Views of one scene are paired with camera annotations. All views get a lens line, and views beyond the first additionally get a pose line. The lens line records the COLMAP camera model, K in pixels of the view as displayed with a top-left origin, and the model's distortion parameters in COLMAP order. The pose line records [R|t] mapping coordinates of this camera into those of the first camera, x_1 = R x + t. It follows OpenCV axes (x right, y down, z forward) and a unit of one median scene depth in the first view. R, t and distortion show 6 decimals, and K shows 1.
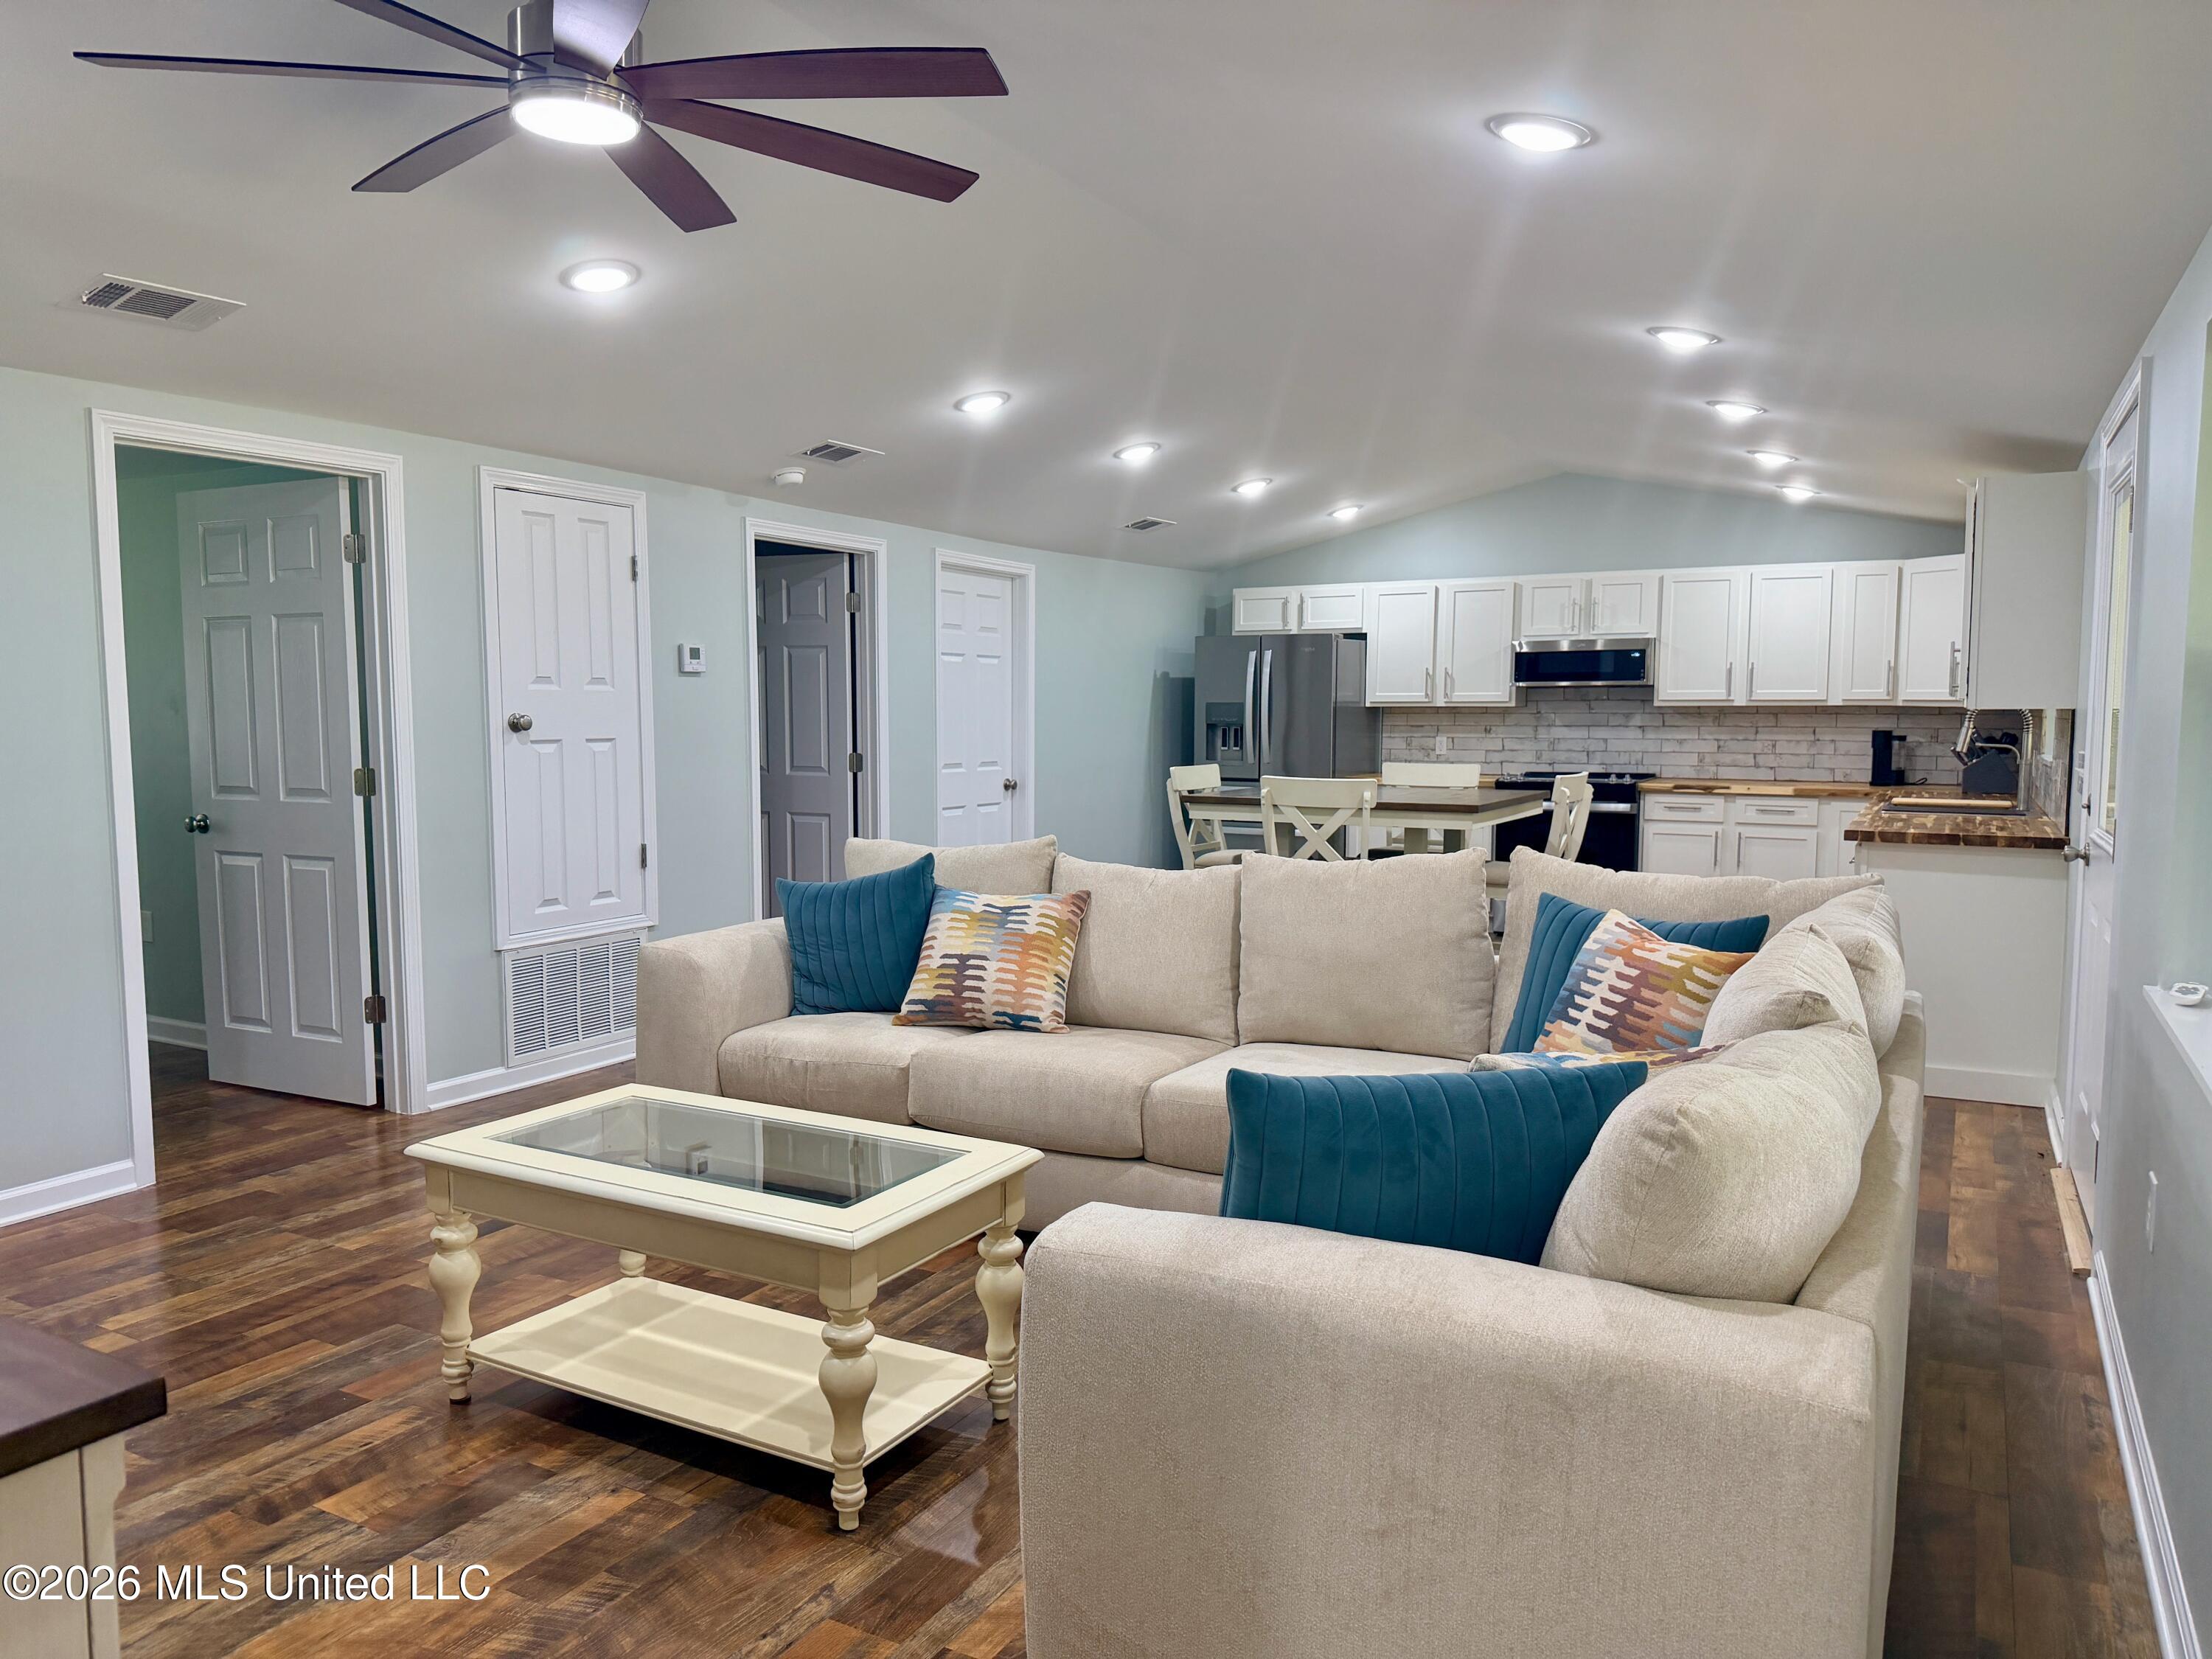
lens RADIAL K [[1554.1, 0, 1087.1], [0, 1554.1, 843.7], [0, 0, 1]] dist [0.076832, -0.114228]
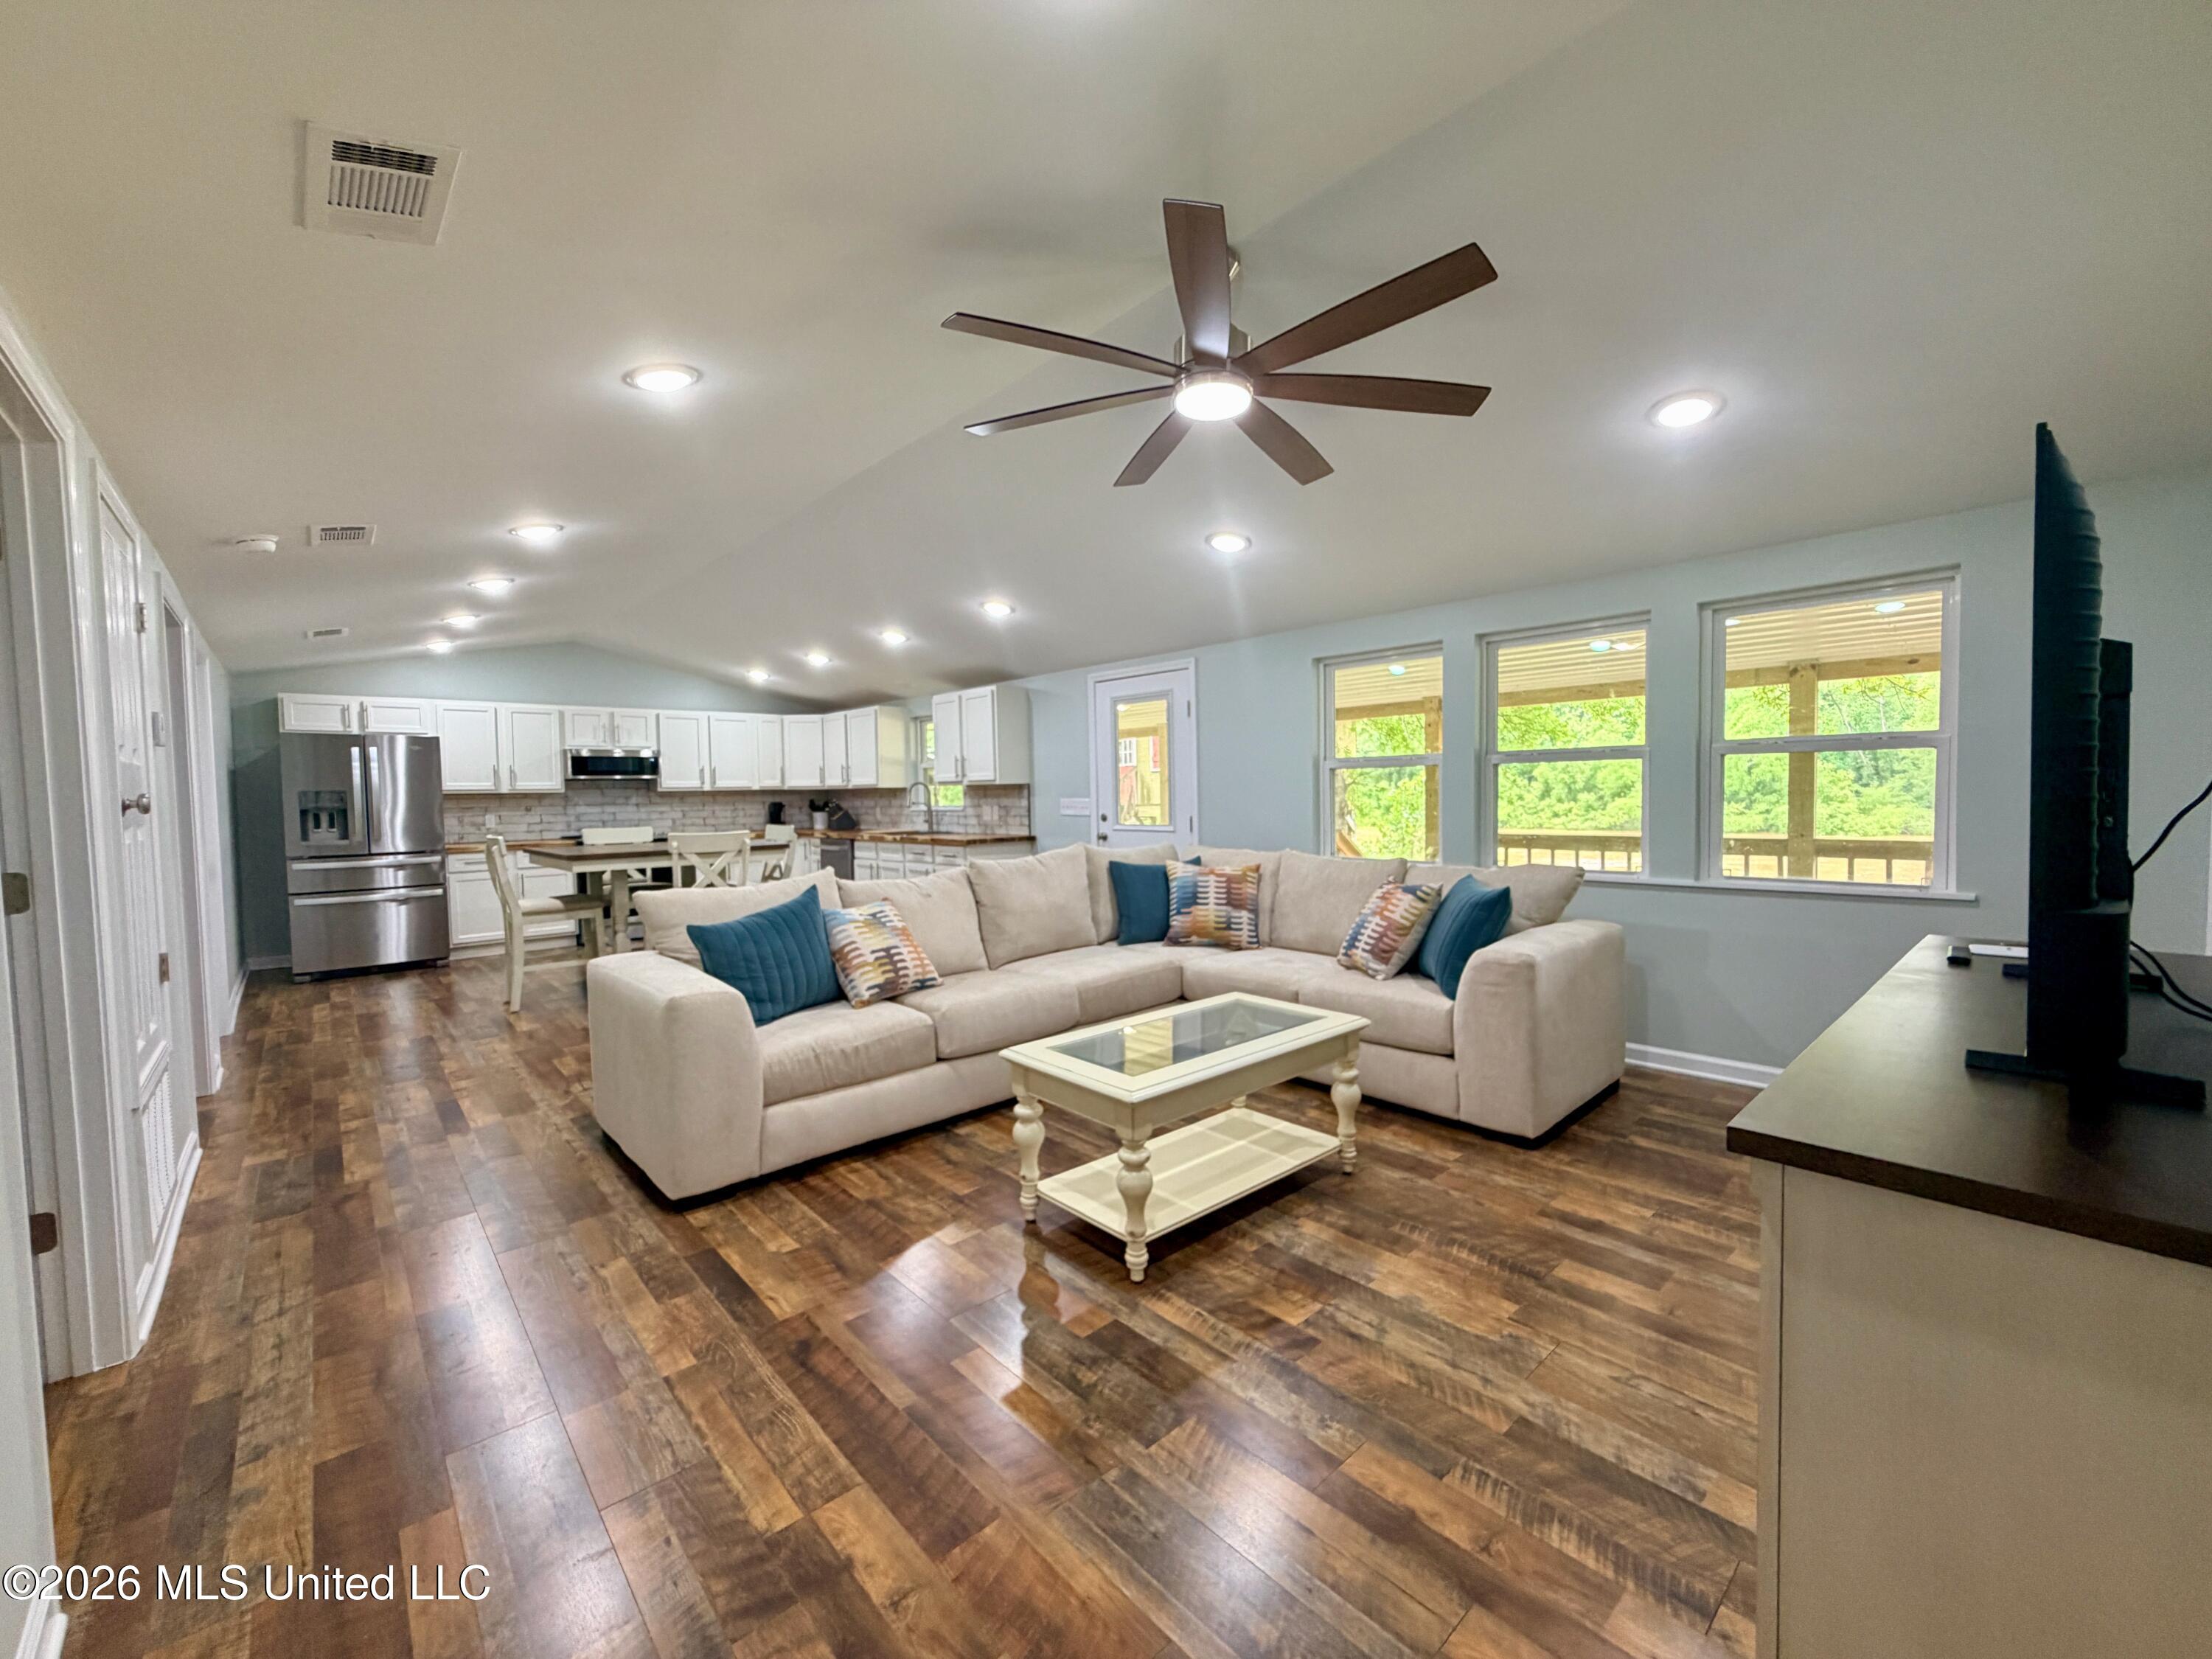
lens RADIAL K [[889.5, 0, 1096.4], [0, 889.5, 828.4], [0, 0, 1]] dist [0.000076, 0.000420]
pose [[0.326806, -0.046935, 0.943925, -0.884931], [0.102399, 0.994645, 0.014004, -0.033284], [-0.939528, 0.092080, 0.329862, 0.600166]]
